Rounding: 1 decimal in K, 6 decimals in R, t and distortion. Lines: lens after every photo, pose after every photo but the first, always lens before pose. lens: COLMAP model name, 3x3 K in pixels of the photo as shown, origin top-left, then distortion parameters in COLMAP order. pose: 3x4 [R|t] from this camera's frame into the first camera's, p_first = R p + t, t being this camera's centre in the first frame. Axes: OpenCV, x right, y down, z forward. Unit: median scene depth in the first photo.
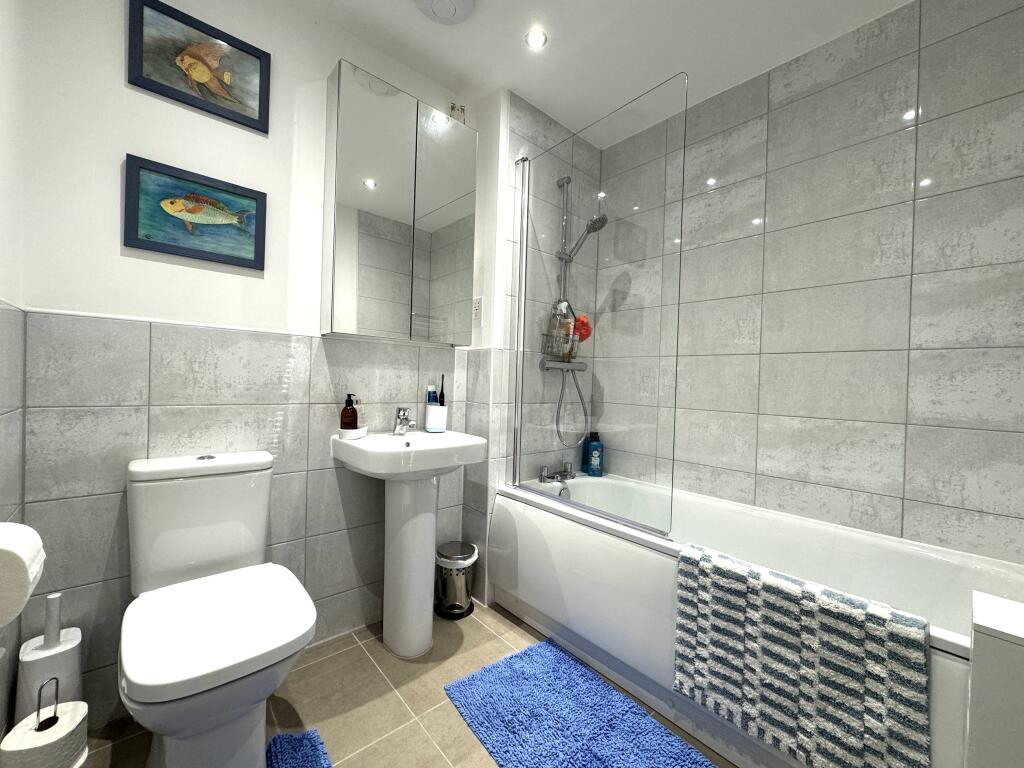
lens RADIAL K [[407.1, 0, 512.2], [0, 407.1, 382.7], [0, 0, 1]] dist [-0.003929, 0.000867]
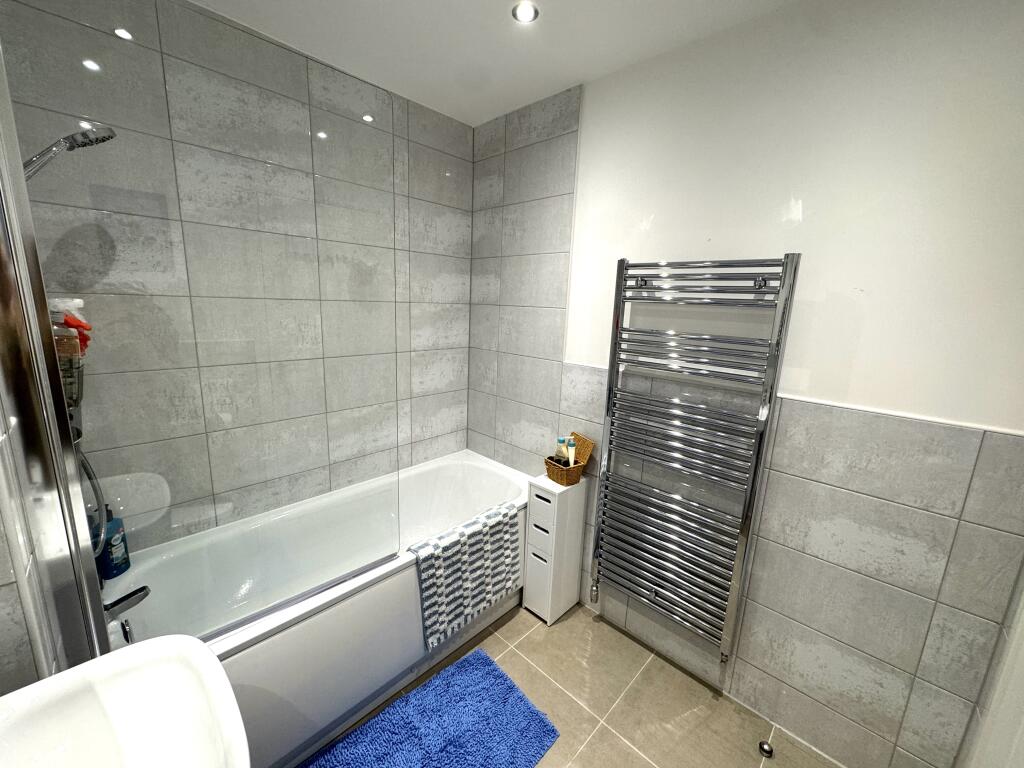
lens RADIAL K [[407.1, 0, 511.2], [0, 407.1, 386.0], [0, 0, 1]] dist [-0.003929, 0.000867]
pose [[-0.078006, -0.233595, 0.969200, -0.726475], [-0.034027, 0.972220, 0.231584, -0.404205], [-0.996372, -0.014914, -0.083788, 0.925248]]
